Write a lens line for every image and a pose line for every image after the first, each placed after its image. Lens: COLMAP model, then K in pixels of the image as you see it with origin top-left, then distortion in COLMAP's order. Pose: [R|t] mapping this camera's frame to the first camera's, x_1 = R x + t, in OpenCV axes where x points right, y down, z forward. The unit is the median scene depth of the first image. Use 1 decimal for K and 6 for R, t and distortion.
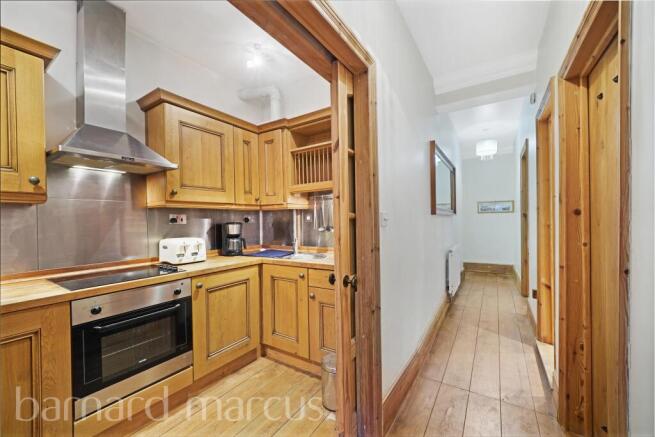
lens RADIAL K [[258.8, 0, 326.8], [0, 258.8, 221.8], [0, 0, 1]] dist [-0.002505, 0.000117]
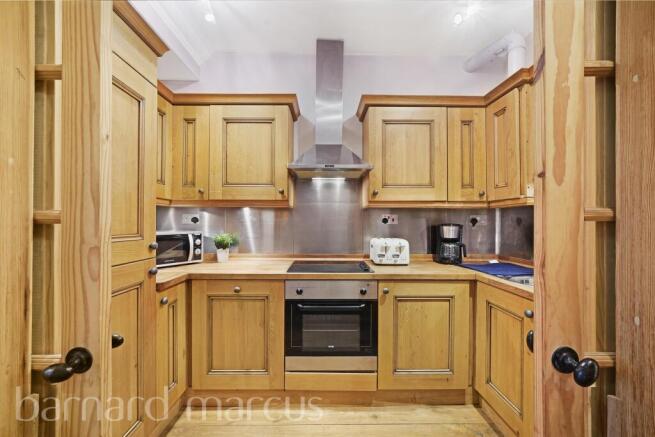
lens RADIAL K [[258.8, 0, 326.8], [0, 258.8, 221.8], [0, 0, 1]] dist [-0.002505, 0.000117]
pose [[0.556760, 0.016303, -0.830513, 0.135175], [-0.017892, 0.999811, 0.007631, -0.004016], [0.830480, 0.010611, 0.556947, 0.257490]]
